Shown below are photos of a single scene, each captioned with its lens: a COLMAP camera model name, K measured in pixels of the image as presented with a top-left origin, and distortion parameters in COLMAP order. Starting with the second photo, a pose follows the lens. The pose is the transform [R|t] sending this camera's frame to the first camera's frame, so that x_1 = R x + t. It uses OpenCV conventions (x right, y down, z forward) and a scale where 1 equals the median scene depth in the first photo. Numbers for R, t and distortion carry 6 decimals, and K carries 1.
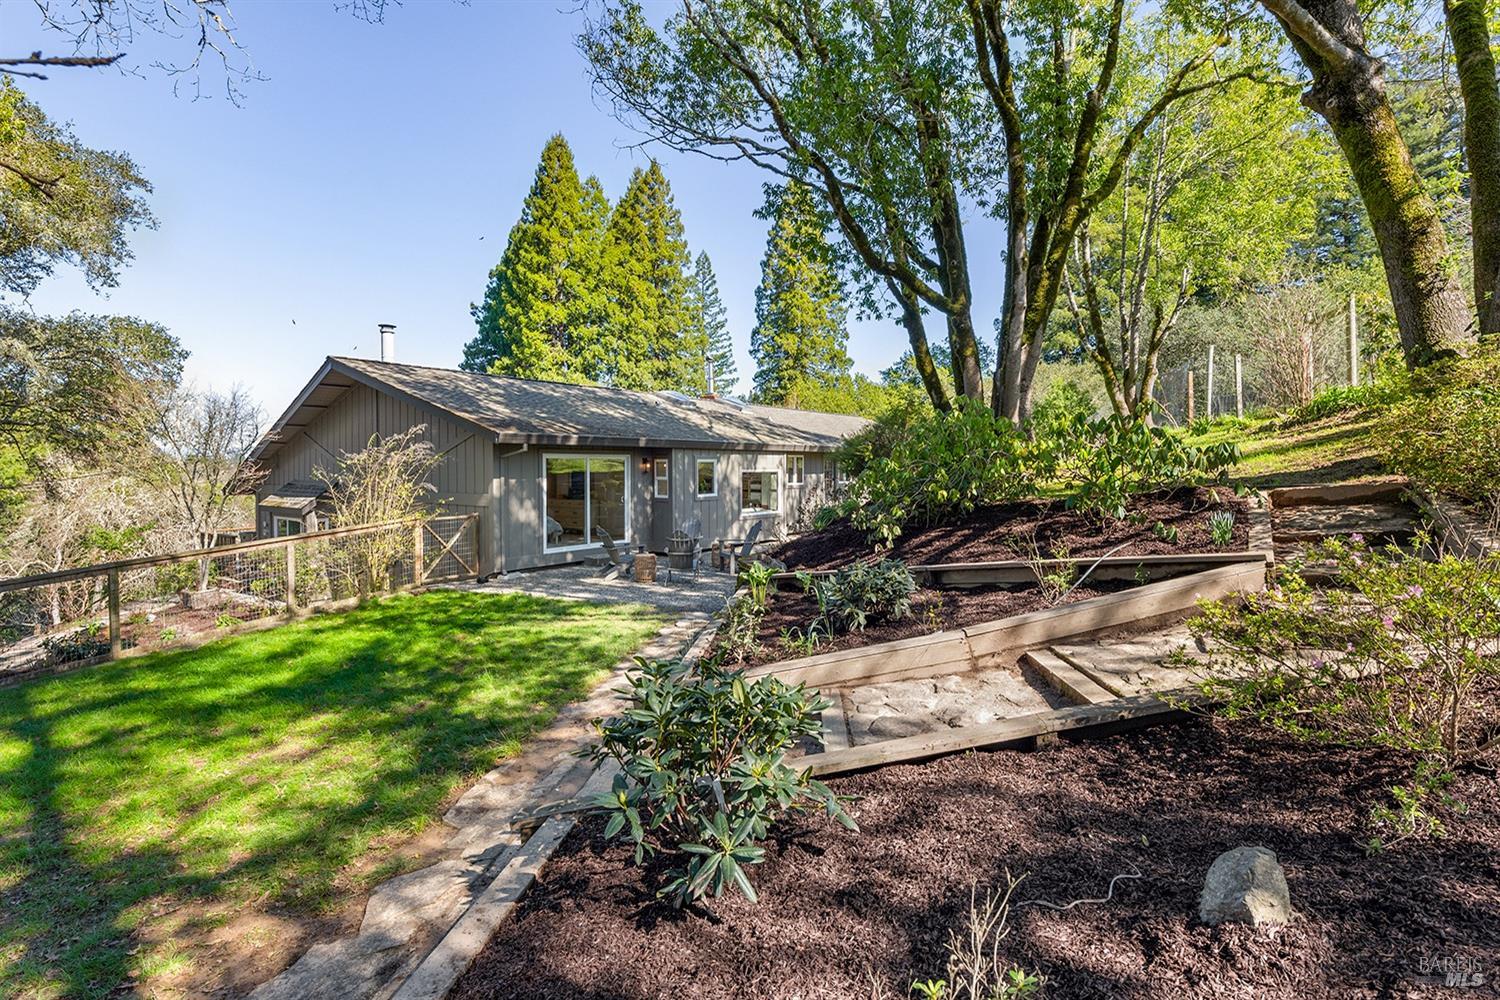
lens RADIAL K [[783.0, 0, 750.0], [0, 783.0, 500.6], [0, 0, 1]] dist [0.004355, -0.002423]
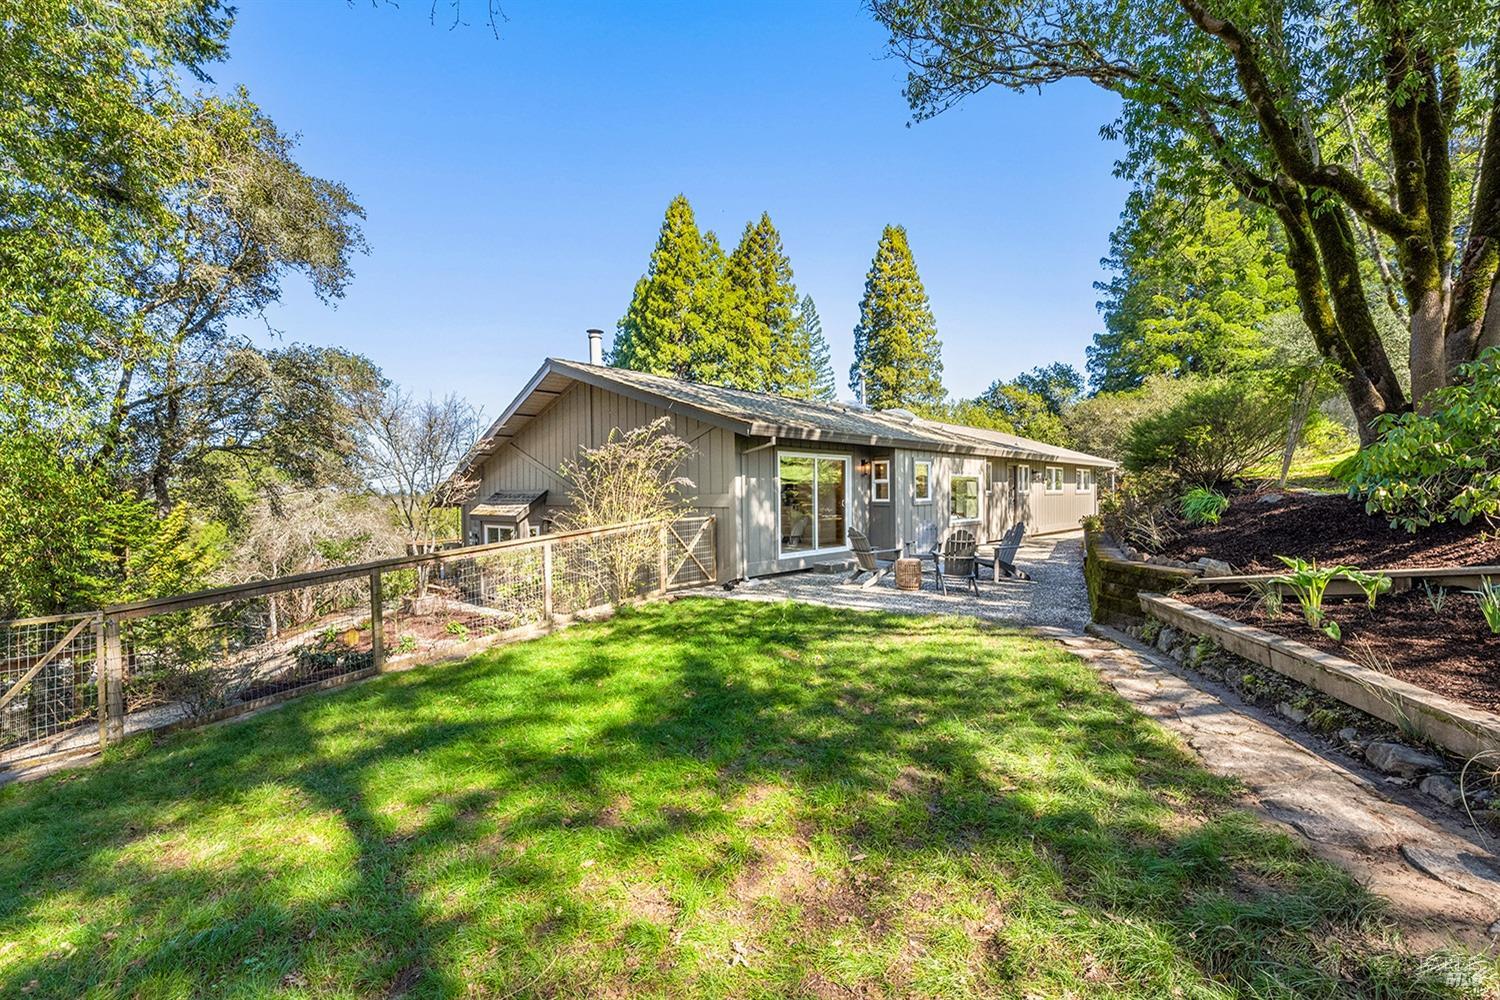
lens RADIAL K [[688.5, 0, 761.8], [0, 688.5, 531.6], [0, 0, 1]] dist [0.001105, 0.000502]
pose [[0.994720, -0.003812, -0.102556, -0.096442], [0.005097, 0.999912, 0.012275, 0.012005], [0.102501, -0.012733, 0.994651, 0.088991]]
